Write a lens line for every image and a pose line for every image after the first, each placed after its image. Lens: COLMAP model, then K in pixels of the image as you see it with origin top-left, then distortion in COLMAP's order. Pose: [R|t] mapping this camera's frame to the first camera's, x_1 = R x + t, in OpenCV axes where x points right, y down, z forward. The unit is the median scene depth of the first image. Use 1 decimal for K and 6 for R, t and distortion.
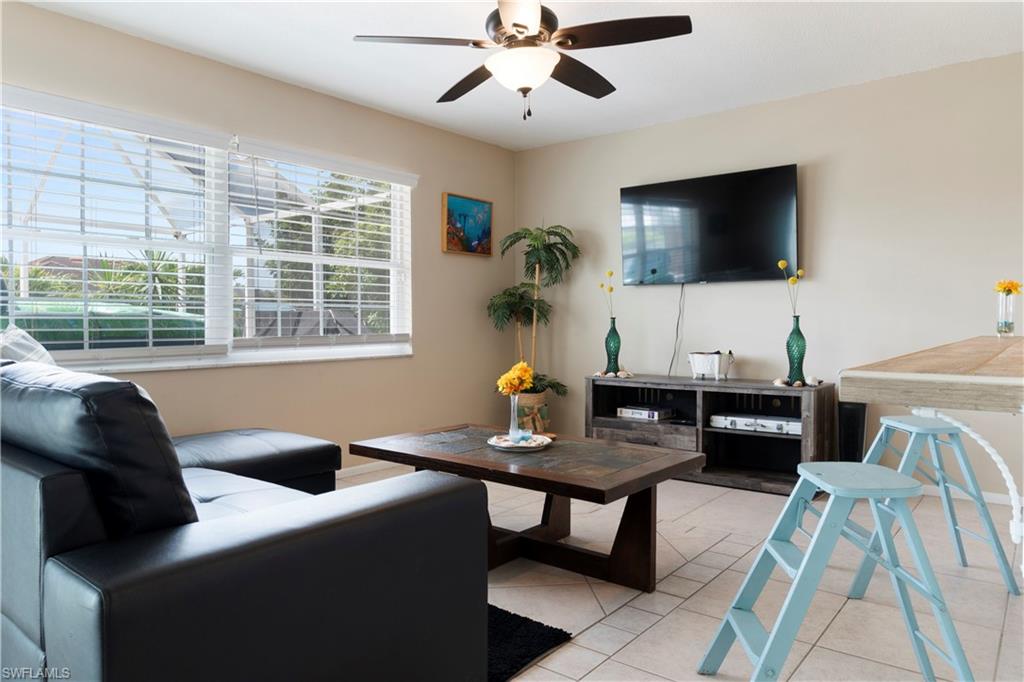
lens RADIAL K [[690.5, 0, 513.6], [0, 690.5, 316.0], [0, 0, 1]] dist [-0.039397, 0.000410]
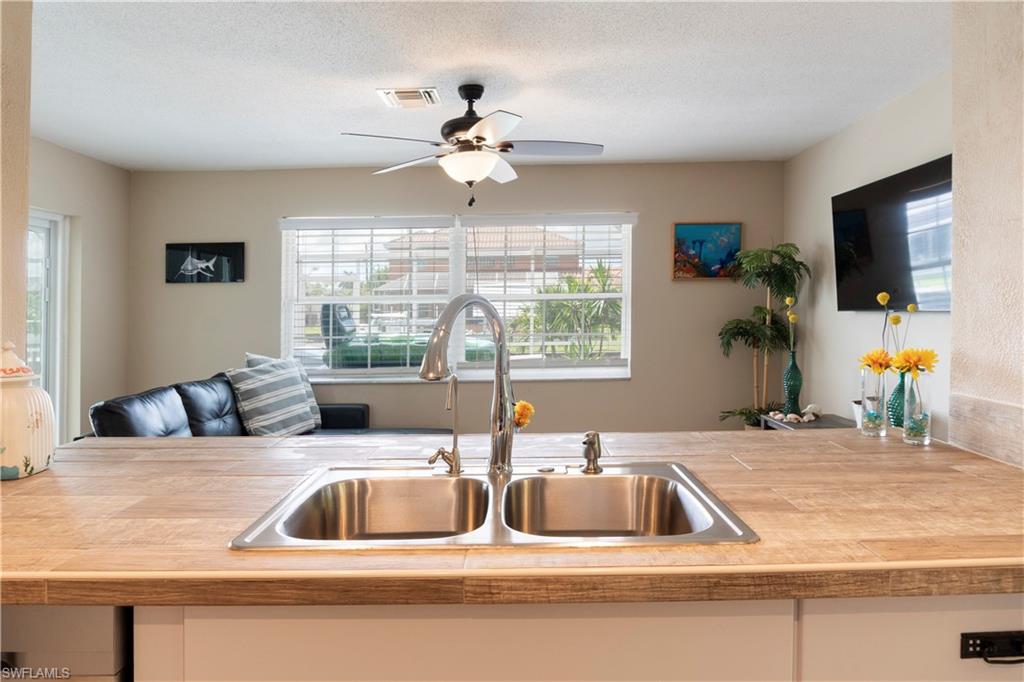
lens RADIAL K [[690.5, 0, 513.6], [0, 690.5, 316.0], [0, 0, 1]] dist [-0.039397, 0.000410]
pose [[0.620894, -0.016818, -0.783714, 0.563159], [0.017412, 0.999819, -0.007661, -0.034949], [0.783701, -0.008889, 0.621075, 0.165691]]
